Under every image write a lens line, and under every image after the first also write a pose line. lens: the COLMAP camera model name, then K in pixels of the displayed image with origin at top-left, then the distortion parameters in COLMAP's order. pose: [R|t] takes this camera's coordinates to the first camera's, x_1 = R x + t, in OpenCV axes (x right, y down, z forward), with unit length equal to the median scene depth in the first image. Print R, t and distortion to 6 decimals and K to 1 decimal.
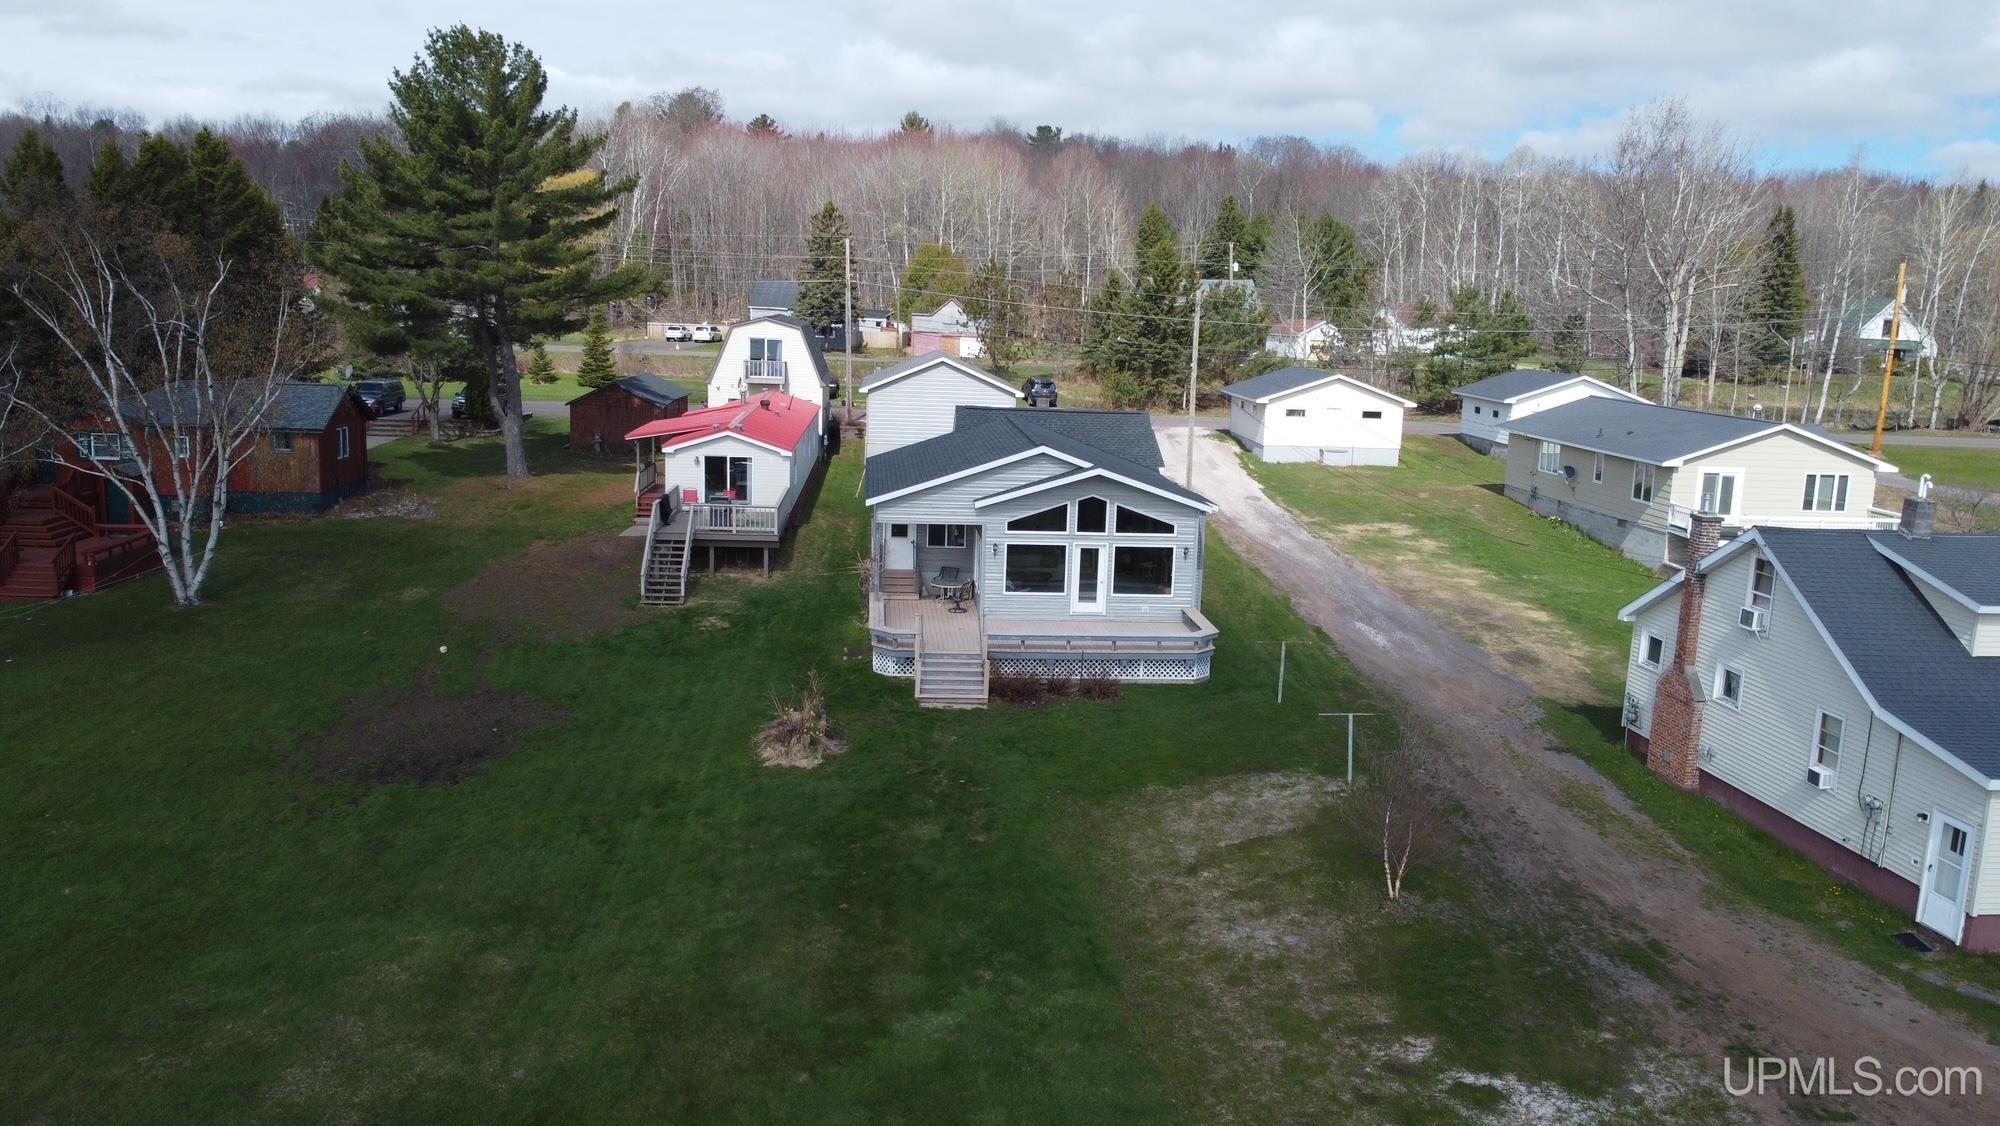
lens RADIAL K [[1520.1, 0, 1000.0], [0, 1520.1, 563.0], [0, 0, 1]] dist [0.003991, -0.005010]
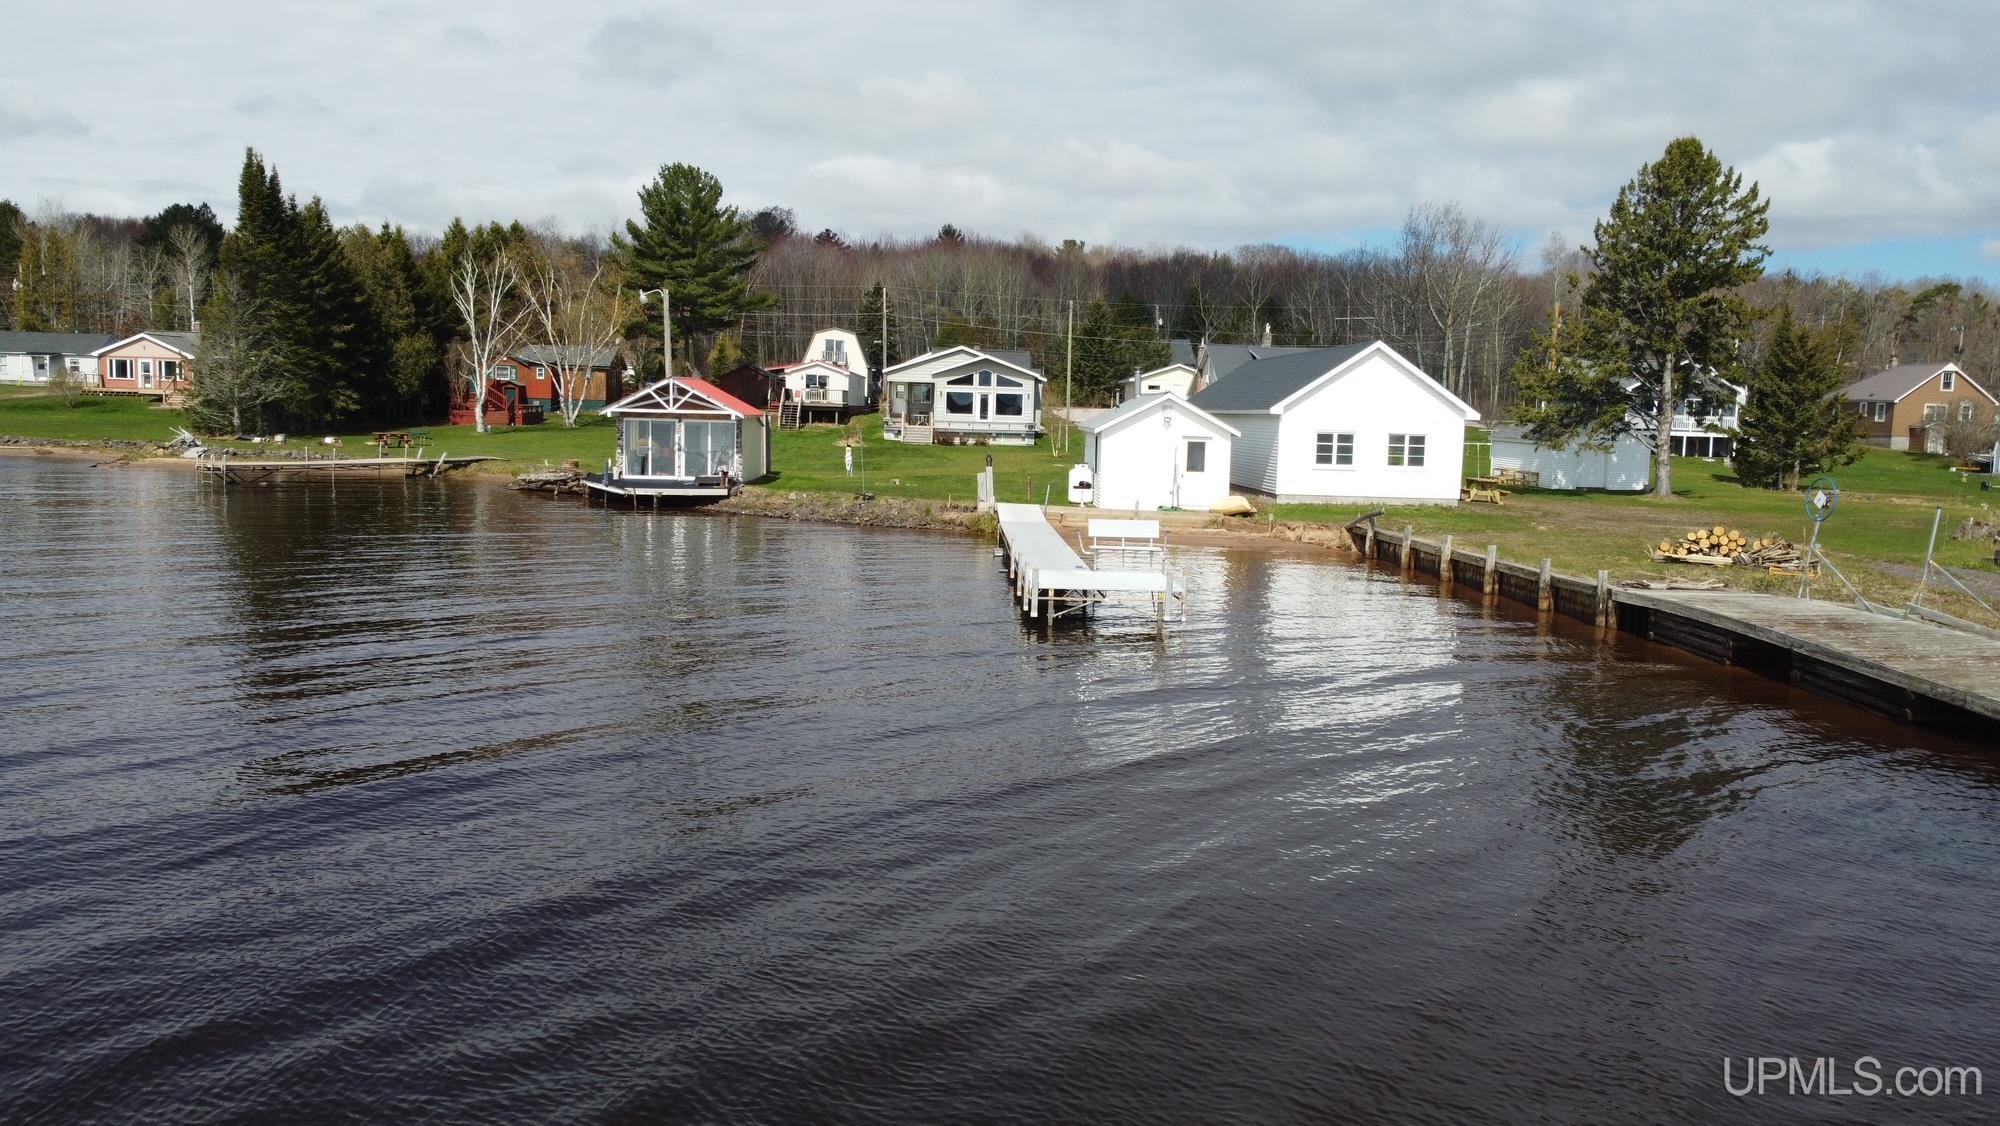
lens RADIAL K [[1520.1, 0, 1000.0], [0, 1520.1, 563.0], [0, 0, 1]] dist [0.003991, -0.005010]
pose [[0.999379, 0.001831, -0.035184, 0.128156], [-0.004511, 0.997079, -0.076249, 0.322982], [0.034942, 0.076360, 0.996468, -0.942347]]
